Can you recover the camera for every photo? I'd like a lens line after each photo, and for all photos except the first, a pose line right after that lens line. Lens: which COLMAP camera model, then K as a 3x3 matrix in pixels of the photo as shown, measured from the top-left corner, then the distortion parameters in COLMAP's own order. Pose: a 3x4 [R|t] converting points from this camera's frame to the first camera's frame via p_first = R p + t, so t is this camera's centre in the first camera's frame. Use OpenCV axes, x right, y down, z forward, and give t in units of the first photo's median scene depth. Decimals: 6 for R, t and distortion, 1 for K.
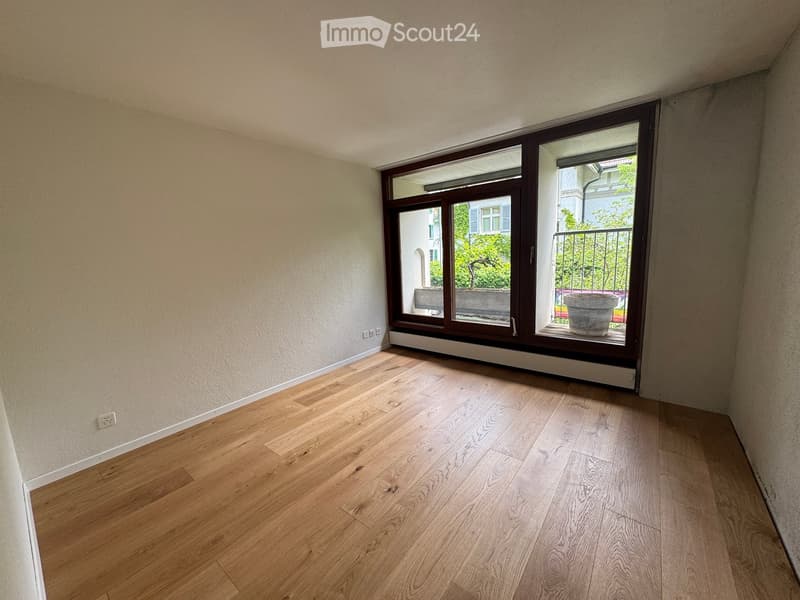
lens RADIAL K [[321.6, 0, 398.0], [0, 321.6, 300.9], [0, 0, 1]] dist [0.002769, 0.000473]
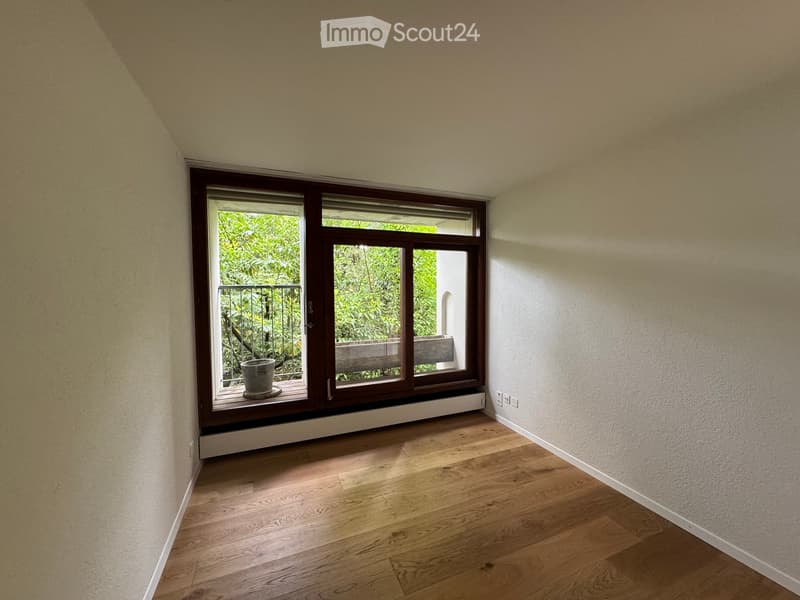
lens RADIAL K [[376.0, 0, 398.6], [0, 376.0, 299.3], [0, 0, 1]] dist [0.000855, 0.000366]
pose [[0.423849, 0.017792, 0.905558, -1.208127], [0.113166, 0.990932, -0.072438, -0.130004], [-0.898636, 0.133181, 0.417992, 0.919282]]
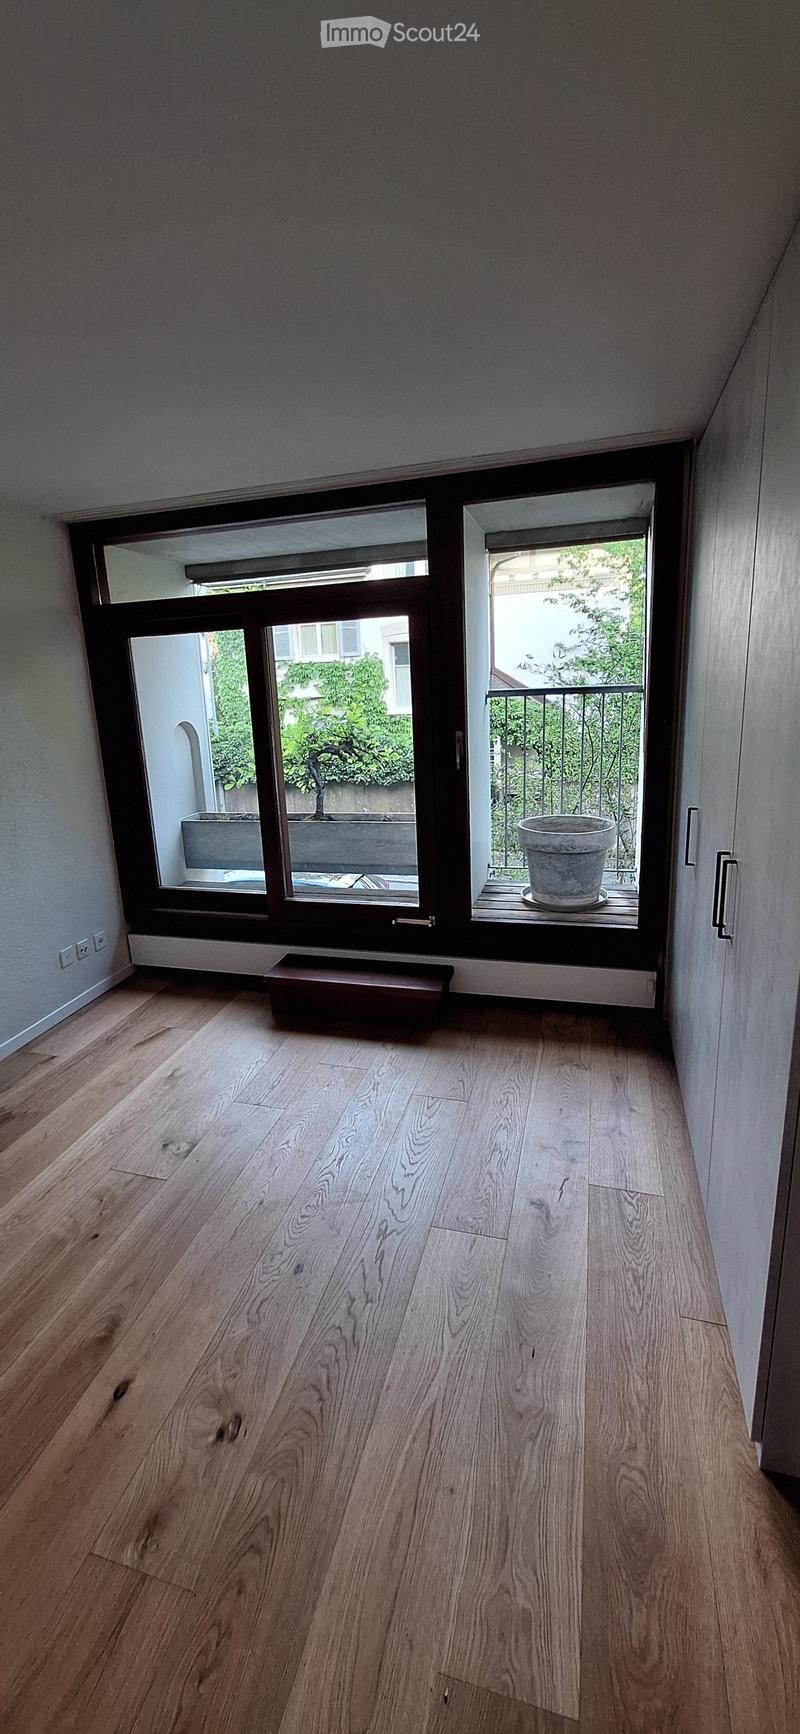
lens RADIAL K [[699.6, 0, 402.1], [0, 699.6, 852.8], [0, 0, 1]] dist [-0.009858, 0.000812]
pose [[0.923961, -0.088437, 0.372122, -0.052086], [0.062735, 0.994767, 0.080643, -0.108048], [-0.377307, -0.051166, 0.924674, 0.137236]]
